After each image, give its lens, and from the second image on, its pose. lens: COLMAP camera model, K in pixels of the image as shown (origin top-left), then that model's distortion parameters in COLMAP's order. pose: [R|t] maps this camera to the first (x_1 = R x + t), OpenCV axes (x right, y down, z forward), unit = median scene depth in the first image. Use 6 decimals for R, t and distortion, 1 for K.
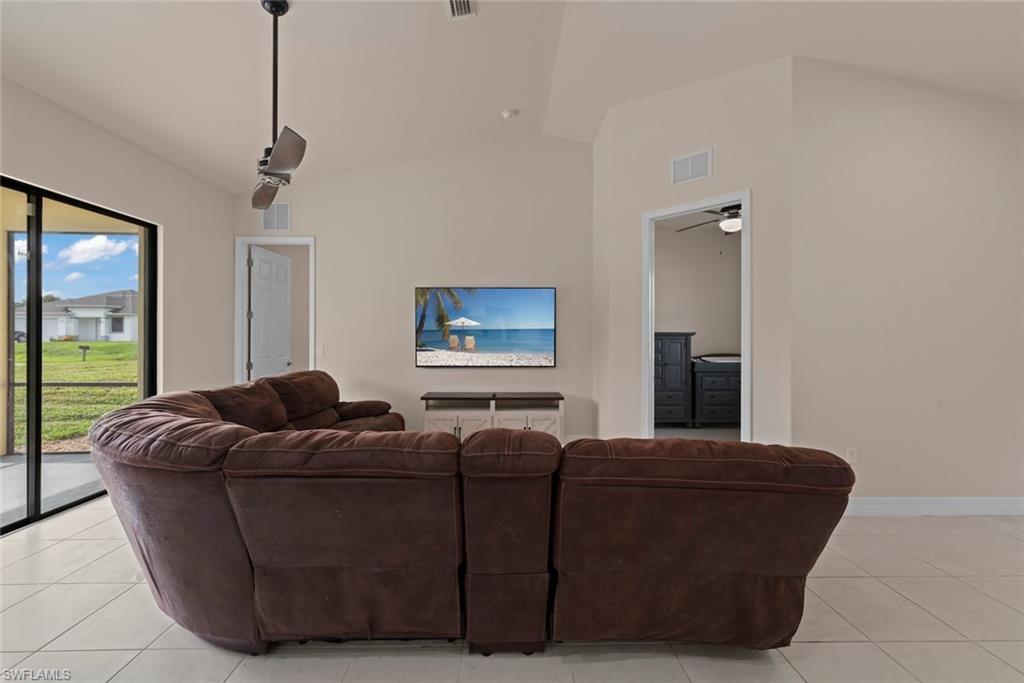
lens RADIAL K [[389.2, 0, 514.2], [0, 389.2, 330.6], [0, 0, 1]] dist [-0.001021, 0.000384]
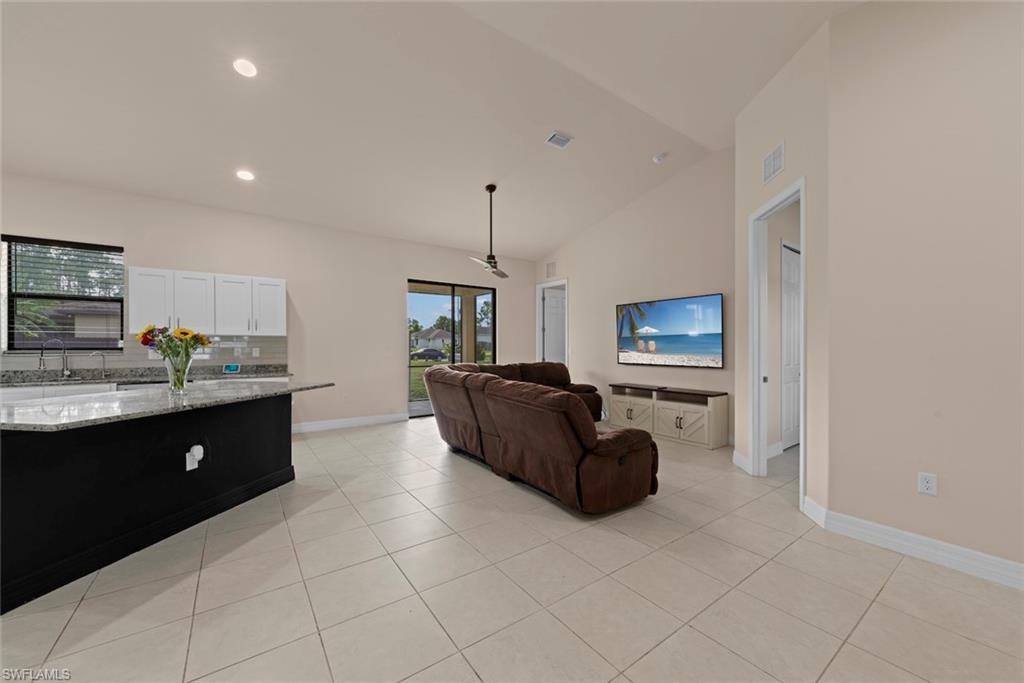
lens RADIAL K [[389.2, 0, 511.4], [0, 389.2, 344.1], [0, 0, 1]] dist [-0.001021, 0.000384]
pose [[0.570026, -0.005179, -0.821611, 0.655233], [0.008277, 0.999966, -0.000561, 0.021829], [0.821585, -0.006481, 0.570049, -0.081324]]
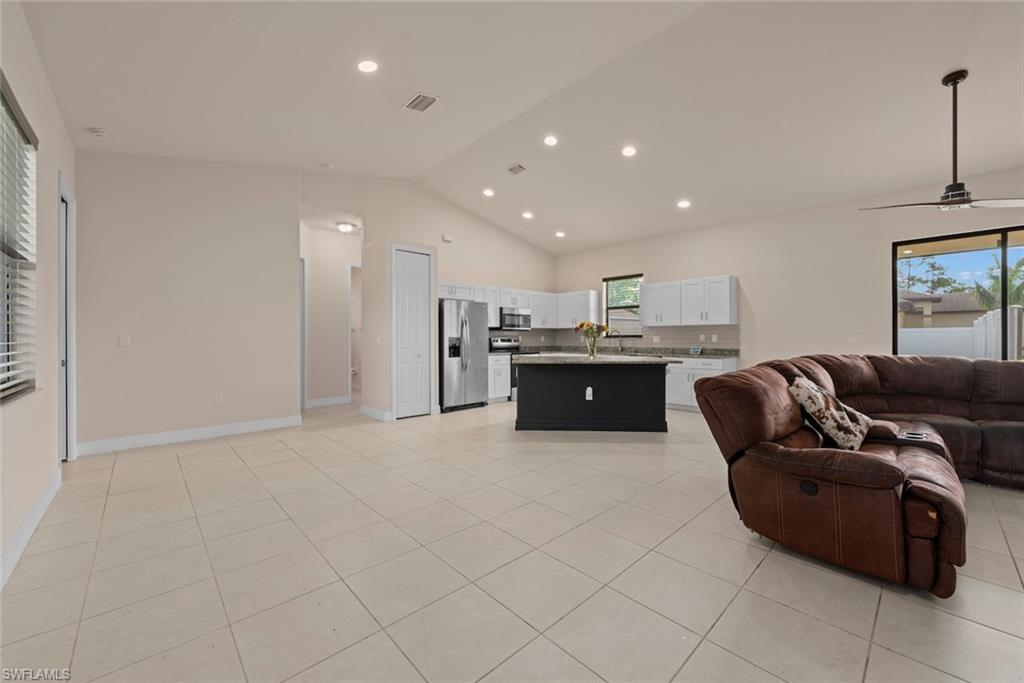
lens RADIAL K [[389.2, 0, 513.2], [0, 389.2, 338.5], [0, 0, 1]] dist [-0.001021, 0.000384]
pose [[-0.736502, 0.002531, -0.676431, 0.777011], [0.008888, 0.999943, -0.005935, 0.041931], [0.676377, -0.010383, -0.736482, 0.500869]]
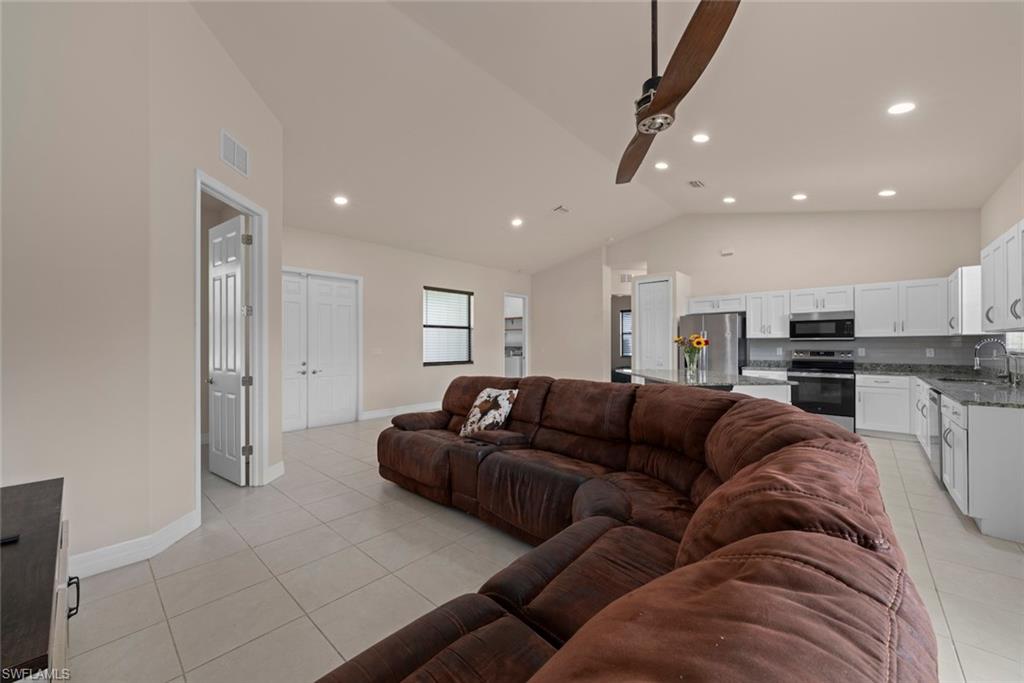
lens RADIAL K [[389.2, 0, 512.2], [0, 389.2, 343.1], [0, 0, 1]] dist [-0.001021, 0.000384]
pose [[-0.736266, 0.004341, 0.676679, -0.480798], [-0.005097, 0.999915, -0.011960, 0.024943], [-0.676674, -0.012255, -0.736181, 0.916498]]
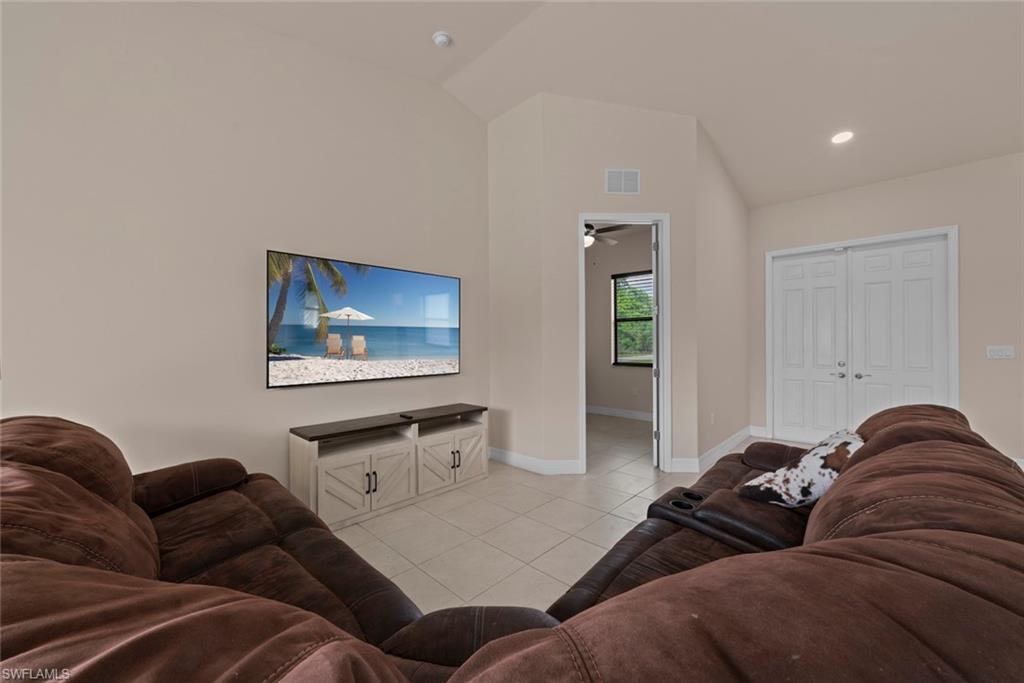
lens RADIAL K [[389.2, 0, 509.9], [0, 389.2, 343.0], [0, 0, 1]] dist [-0.001021, 0.000384]
pose [[0.703619, -0.001651, 0.710575, -0.409954], [-0.000808, 0.999995, 0.003123, 0.024581], [-0.710577, -0.002771, 0.703614, 0.336086]]
